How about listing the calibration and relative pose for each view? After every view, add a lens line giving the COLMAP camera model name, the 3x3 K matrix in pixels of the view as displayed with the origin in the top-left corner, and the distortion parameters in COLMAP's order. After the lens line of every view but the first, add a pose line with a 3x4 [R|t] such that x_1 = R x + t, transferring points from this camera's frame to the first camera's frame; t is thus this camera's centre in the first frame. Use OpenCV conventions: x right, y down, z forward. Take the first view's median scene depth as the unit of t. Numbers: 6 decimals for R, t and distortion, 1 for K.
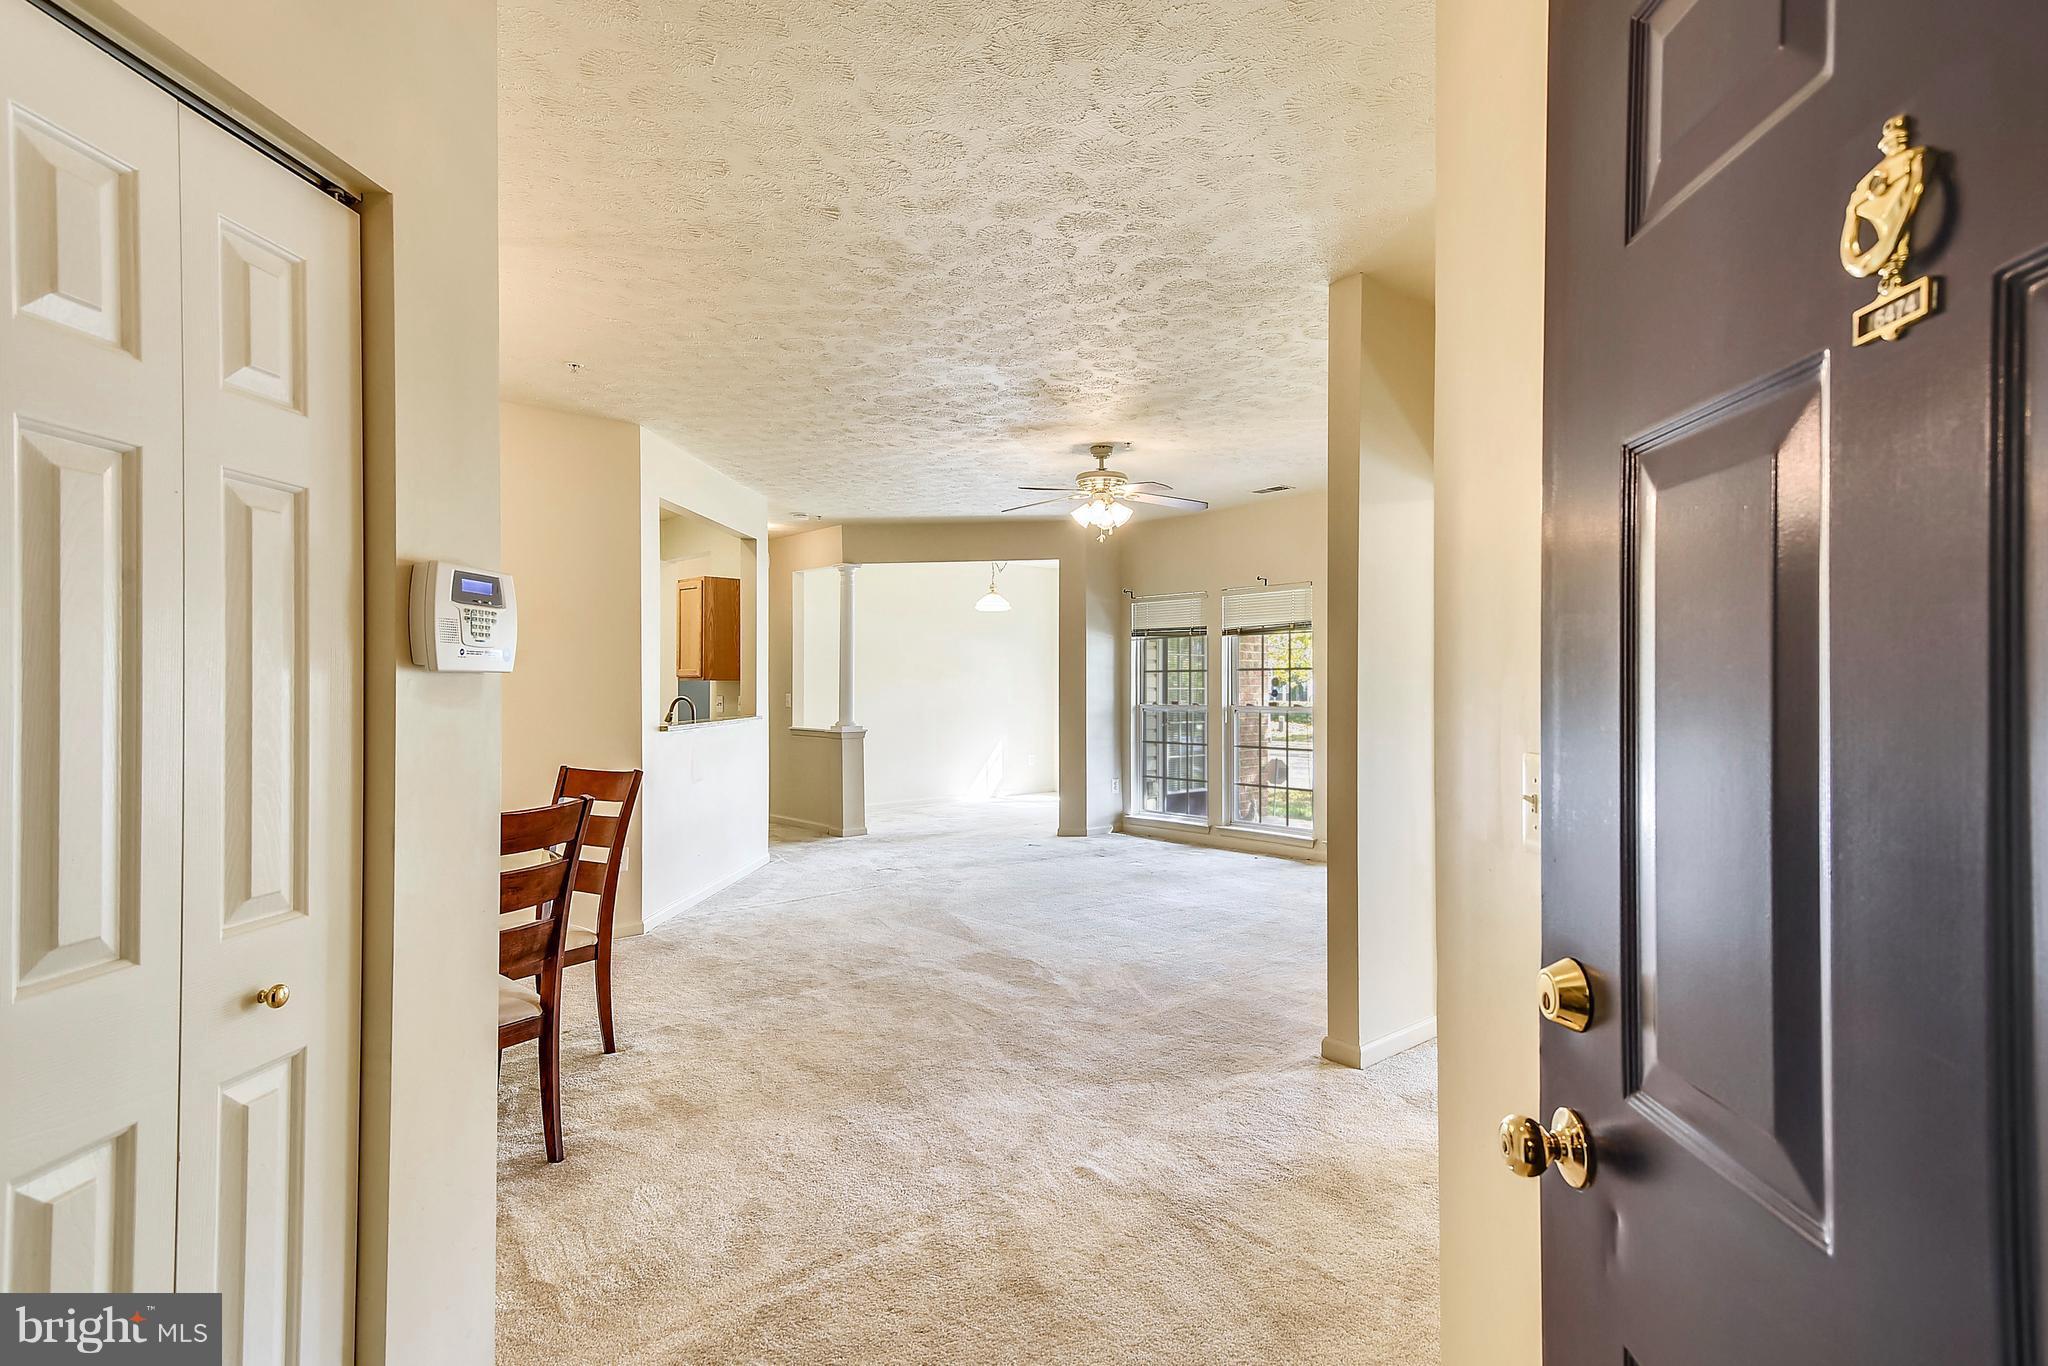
lens RADIAL K [[969.7, 0, 1024.0], [0, 969.7, 683.0], [0, 0, 1]] dist [0.028372, -0.000114]
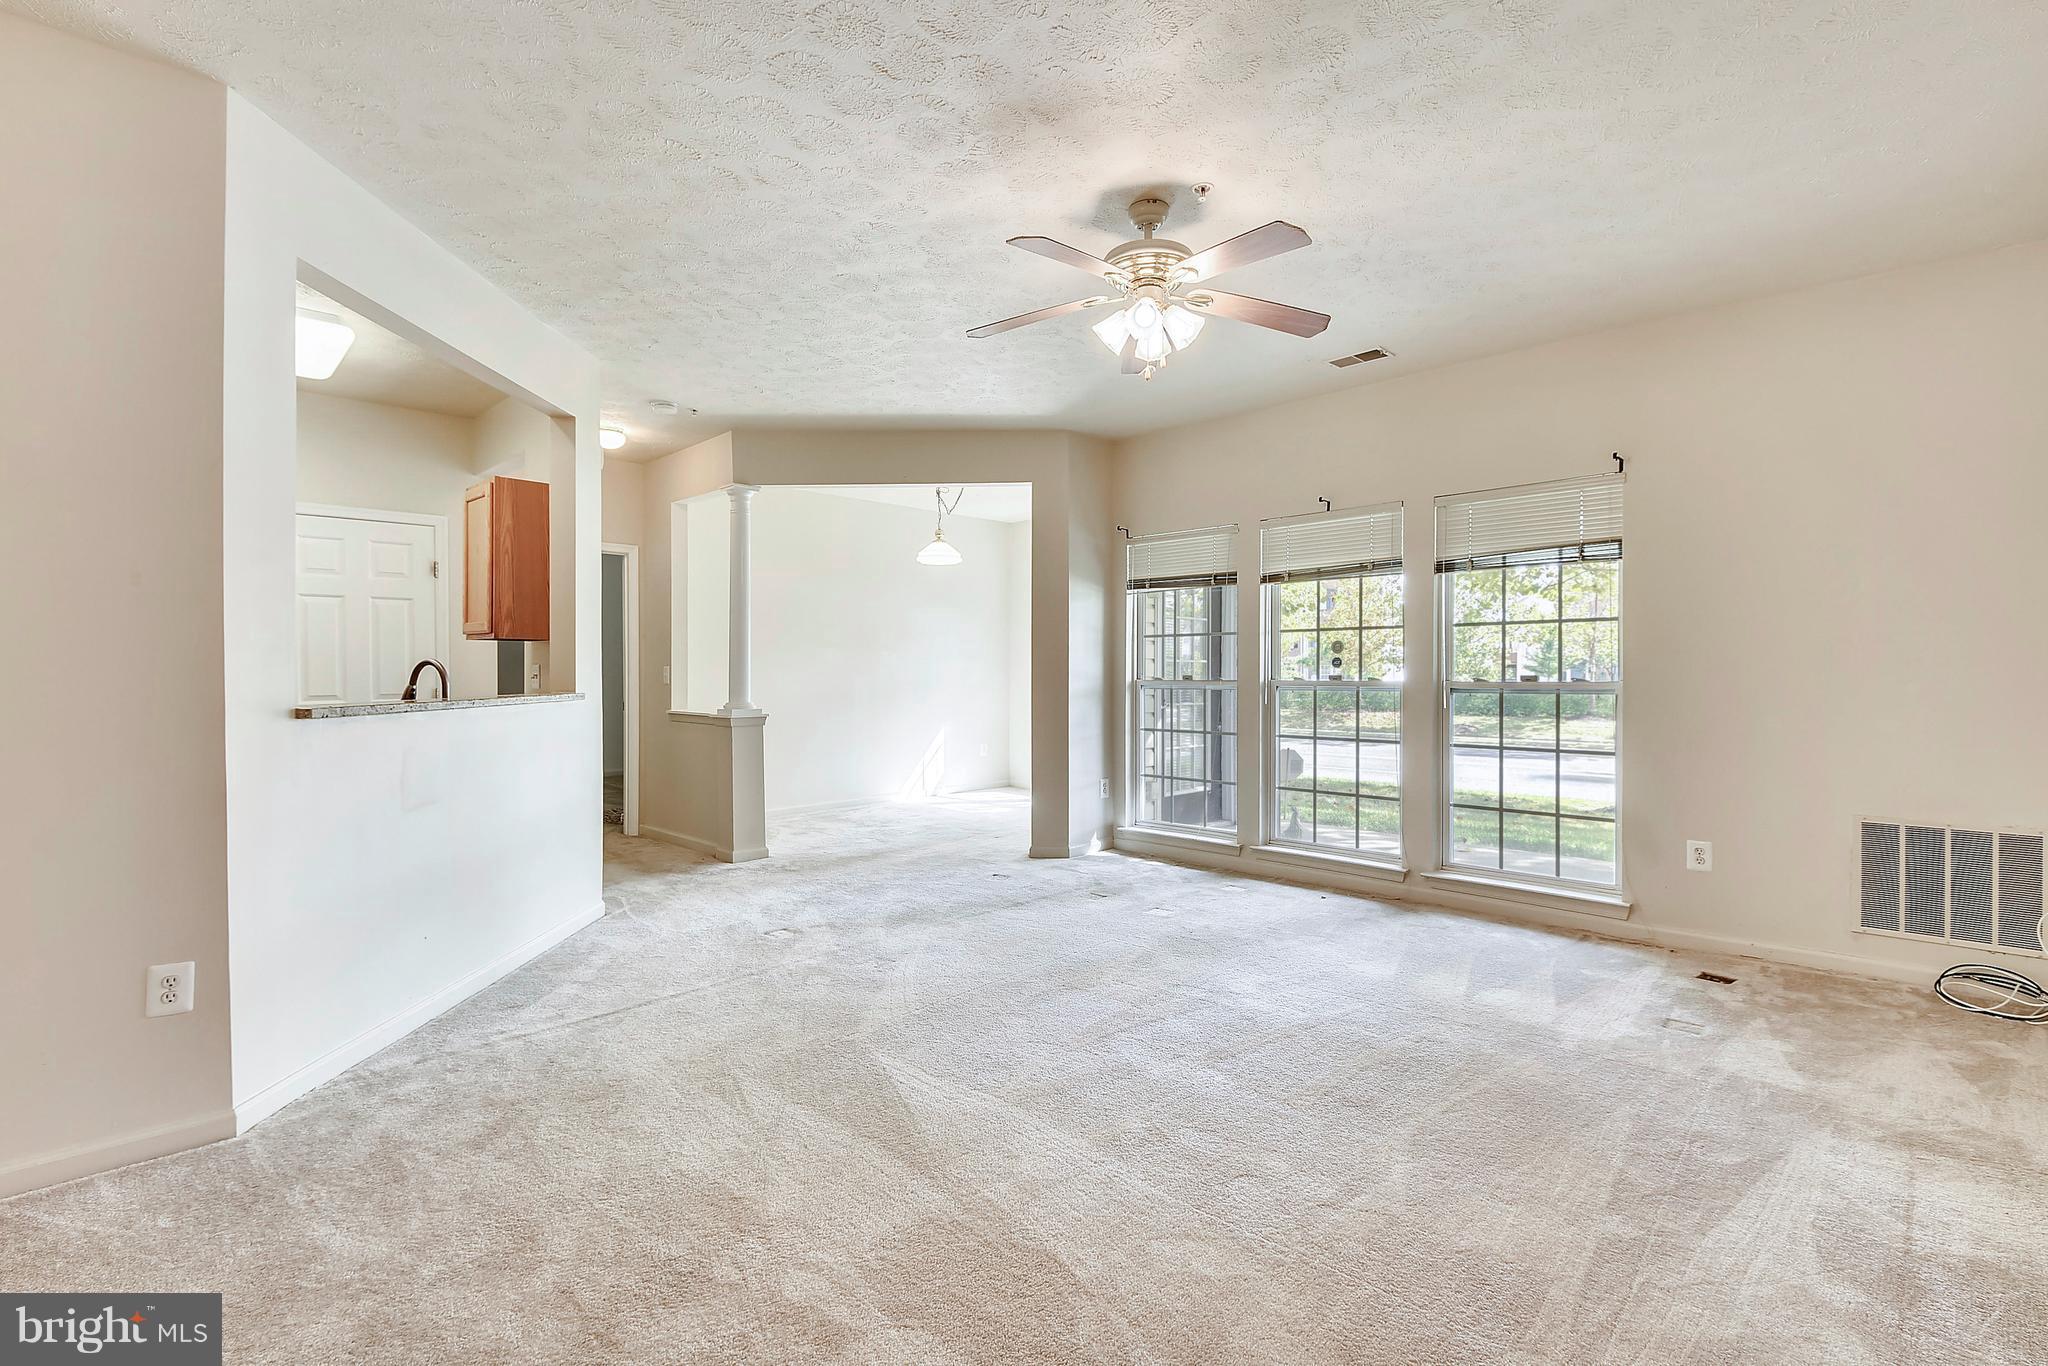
lens RADIAL K [[924.6, 0, 1024.0], [0, 924.6, 683.0], [0, 0, 1]] dist [0.024713, -0.000082]
pose [[0.997731, 0.000555, 0.067323, -0.017729], [-0.001635, 0.999871, 0.015991, 0.014105], [-0.067305, -0.016065, 0.997603, 0.307692]]
